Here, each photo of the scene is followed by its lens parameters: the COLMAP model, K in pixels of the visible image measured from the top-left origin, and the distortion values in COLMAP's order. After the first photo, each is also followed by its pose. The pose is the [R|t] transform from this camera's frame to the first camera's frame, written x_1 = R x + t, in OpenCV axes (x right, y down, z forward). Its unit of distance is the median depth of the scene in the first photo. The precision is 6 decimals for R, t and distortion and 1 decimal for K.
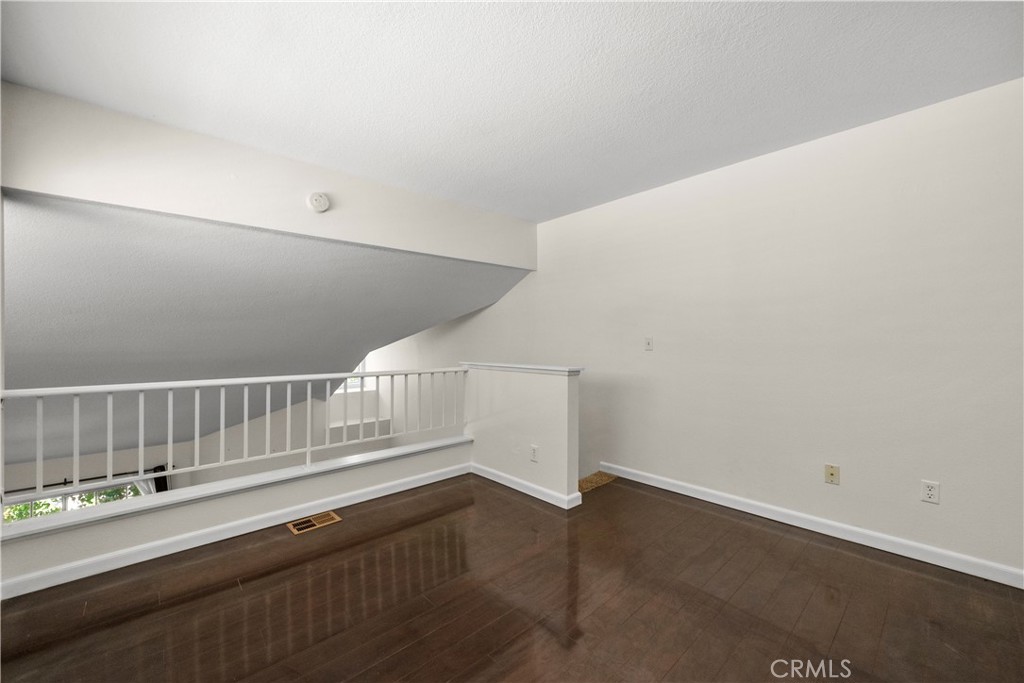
lens RADIAL K [[402.7, 0, 510.2], [0, 402.7, 340.9], [0, 0, 1]] dist [-0.001491, -0.000051]
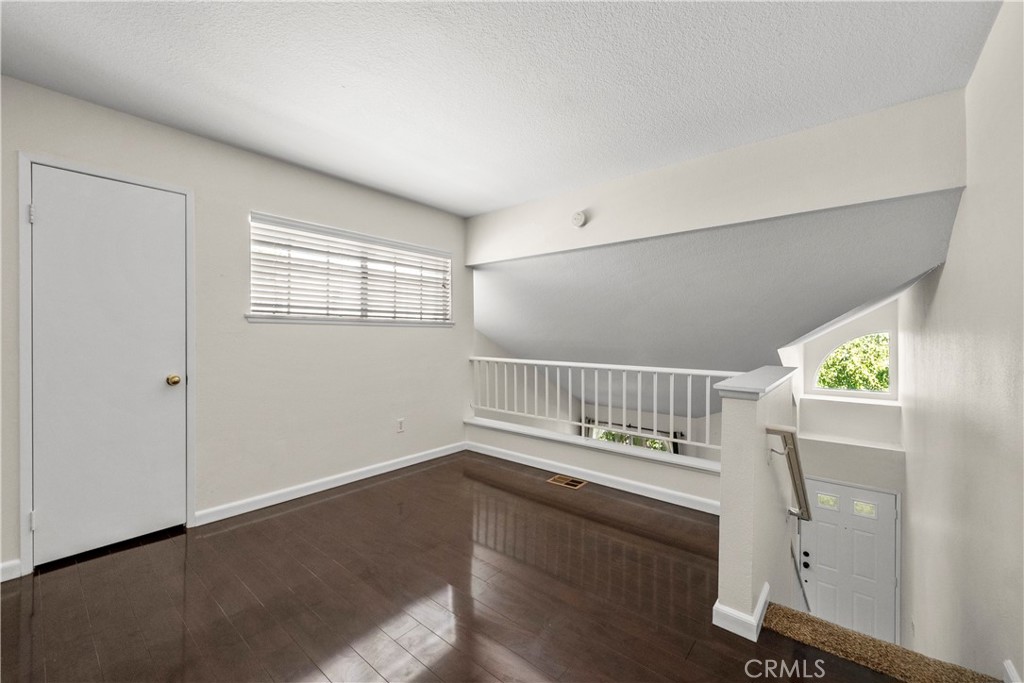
lens RADIAL K [[402.7, 0, 510.9], [0, 402.7, 334.0], [0, 0, 1]] dist [-0.001491, -0.000051]
pose [[0.140658, 0.000835, -0.990058, 0.616580], [-0.007161, 0.999974, -0.000174, -0.000903], [0.990032, 0.007115, 0.140661, 0.565623]]
